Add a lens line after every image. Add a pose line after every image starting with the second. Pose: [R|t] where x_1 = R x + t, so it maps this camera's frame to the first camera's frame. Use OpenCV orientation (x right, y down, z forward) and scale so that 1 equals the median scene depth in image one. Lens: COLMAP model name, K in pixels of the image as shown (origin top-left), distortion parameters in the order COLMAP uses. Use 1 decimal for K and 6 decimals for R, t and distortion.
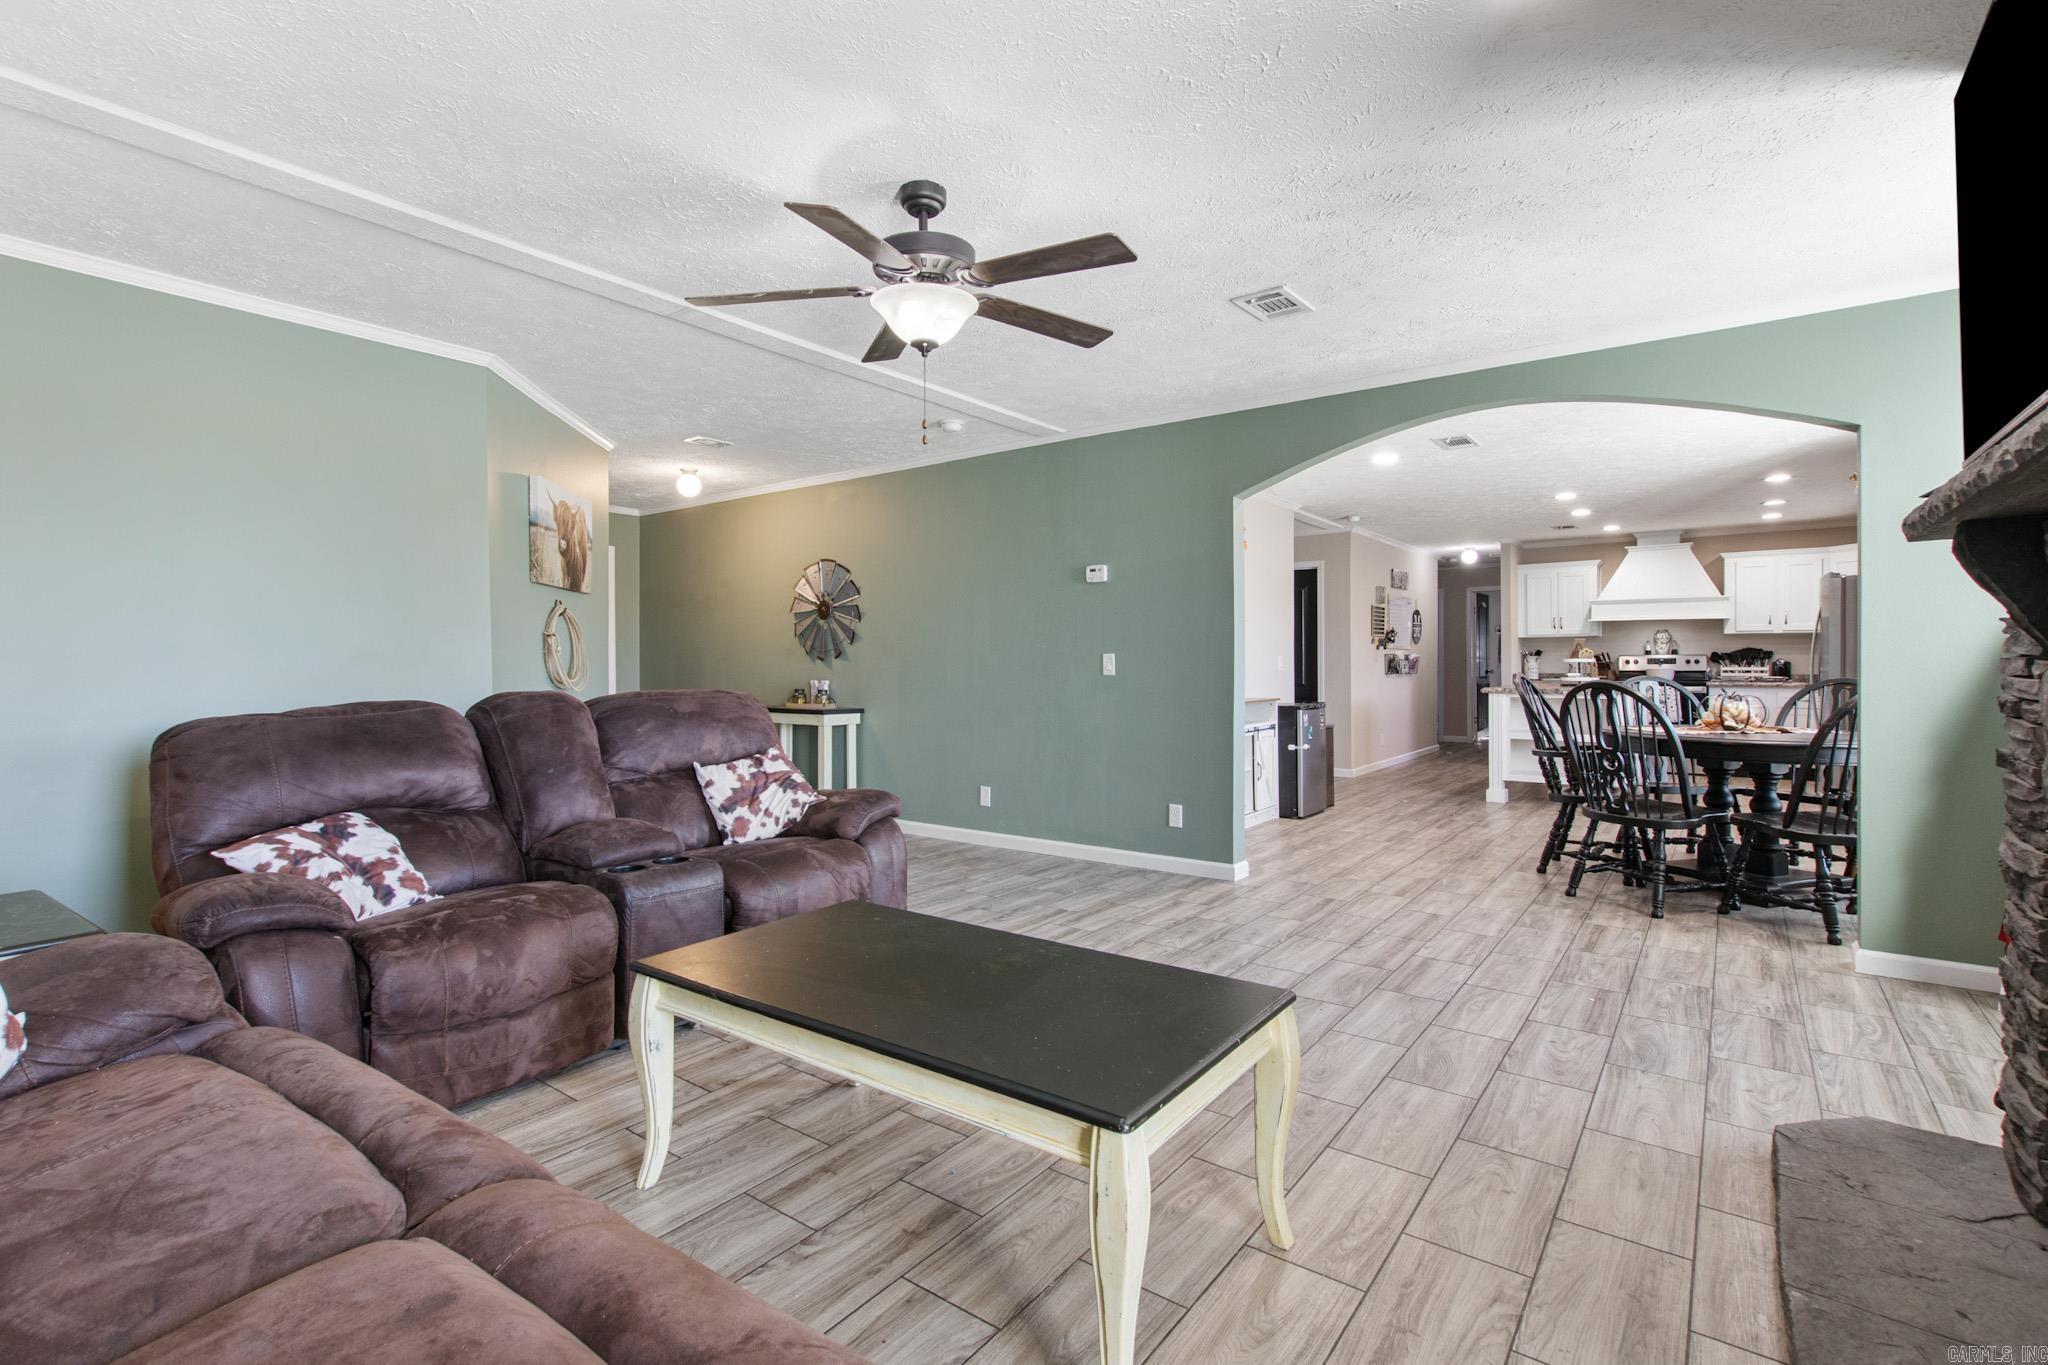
lens RADIAL K [[947.6, 0, 1023.7], [0, 947.6, 646.4], [0, 0, 1]] dist [0.002636, 0.000915]
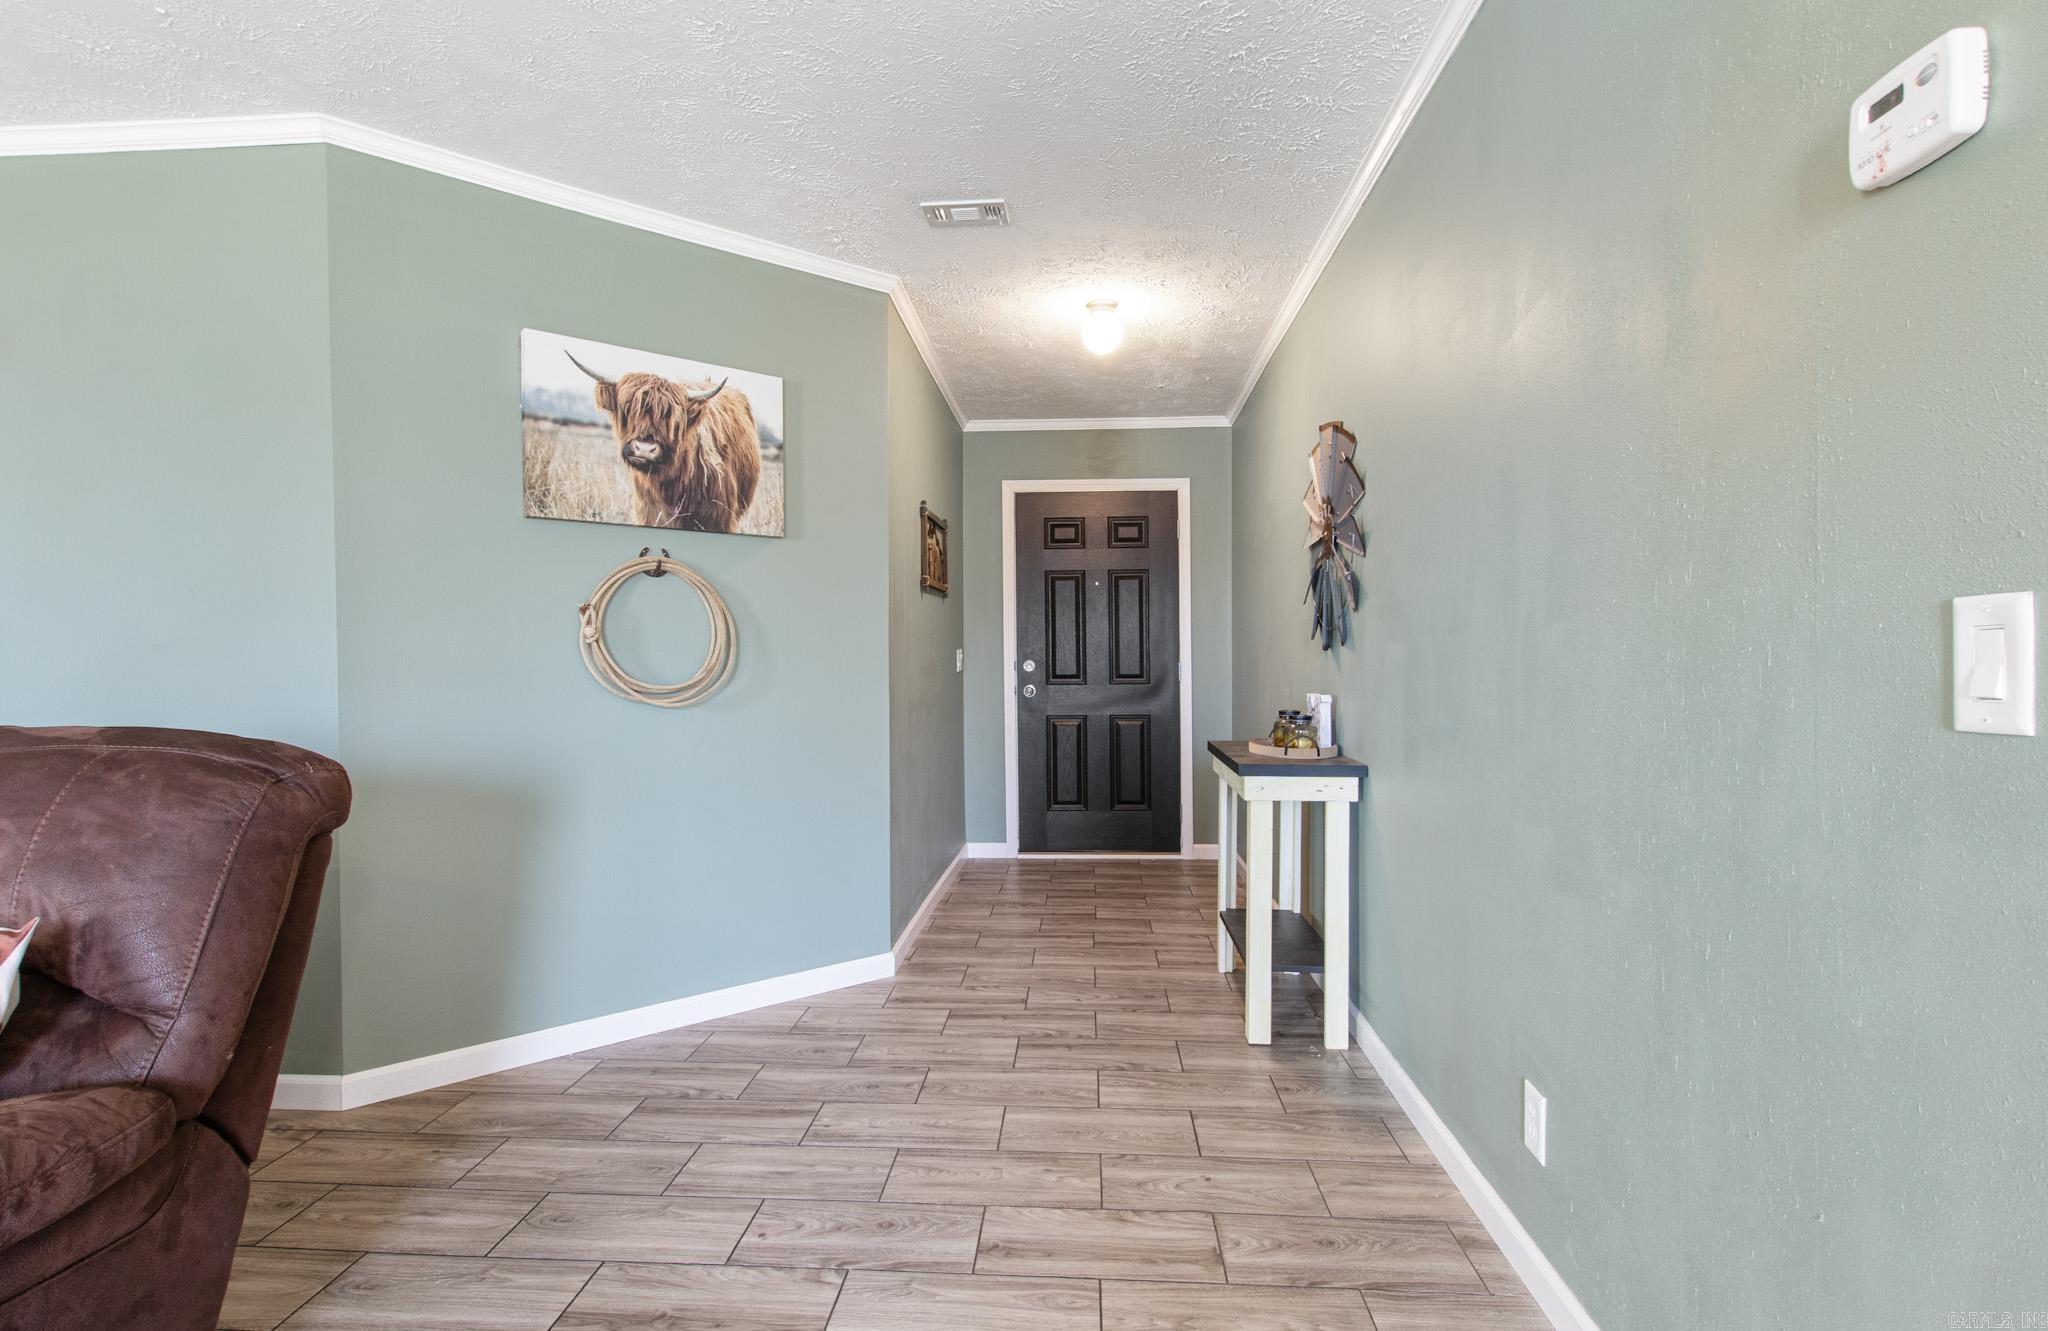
lens RADIAL K [[1013.3, 0, 1024.0], [0, 1013.3, 665.5], [0, 0, 1]] dist [0.000629, 0.000062]
pose [[0.547242, 0.006346, -0.836950, 0.140075], [0.016173, 0.999704, 0.018155, 0.013889], [0.836818, -0.023471, 0.546978, 0.768374]]
